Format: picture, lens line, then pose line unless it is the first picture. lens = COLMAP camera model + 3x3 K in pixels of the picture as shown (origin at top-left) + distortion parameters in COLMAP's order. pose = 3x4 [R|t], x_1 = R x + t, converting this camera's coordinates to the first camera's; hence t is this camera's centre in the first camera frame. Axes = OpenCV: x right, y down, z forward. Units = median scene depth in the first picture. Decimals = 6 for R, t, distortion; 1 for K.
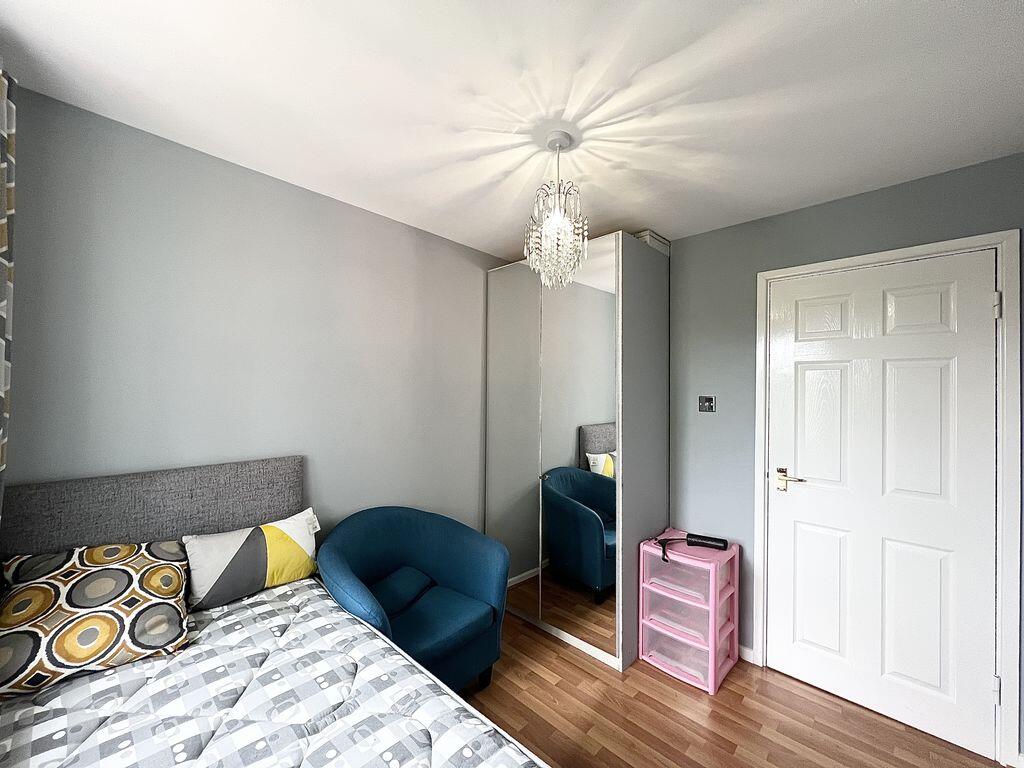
lens RADIAL K [[409.3, 0, 512.0], [0, 409.3, 384.0], [0, 0, 1]] dist [-0.000088, -0.000203]
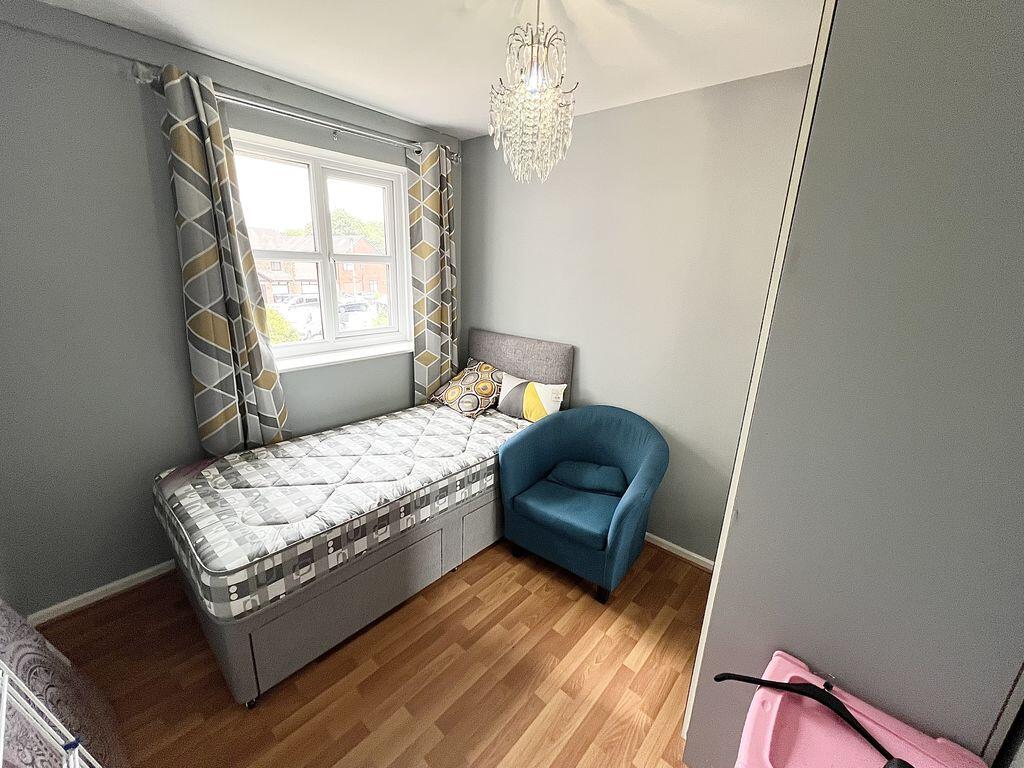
lens RADIAL K [[416.9, 0, 512.0], [0, 416.9, 384.0], [0, 0, 1]] dist [-0.000413, -0.000015]
pose [[0.040667, 0.263767, -0.963729, 0.914803], [-0.019283, 0.964554, 0.263180, -0.062399], [0.998987, 0.007881, 0.044312, 0.850471]]
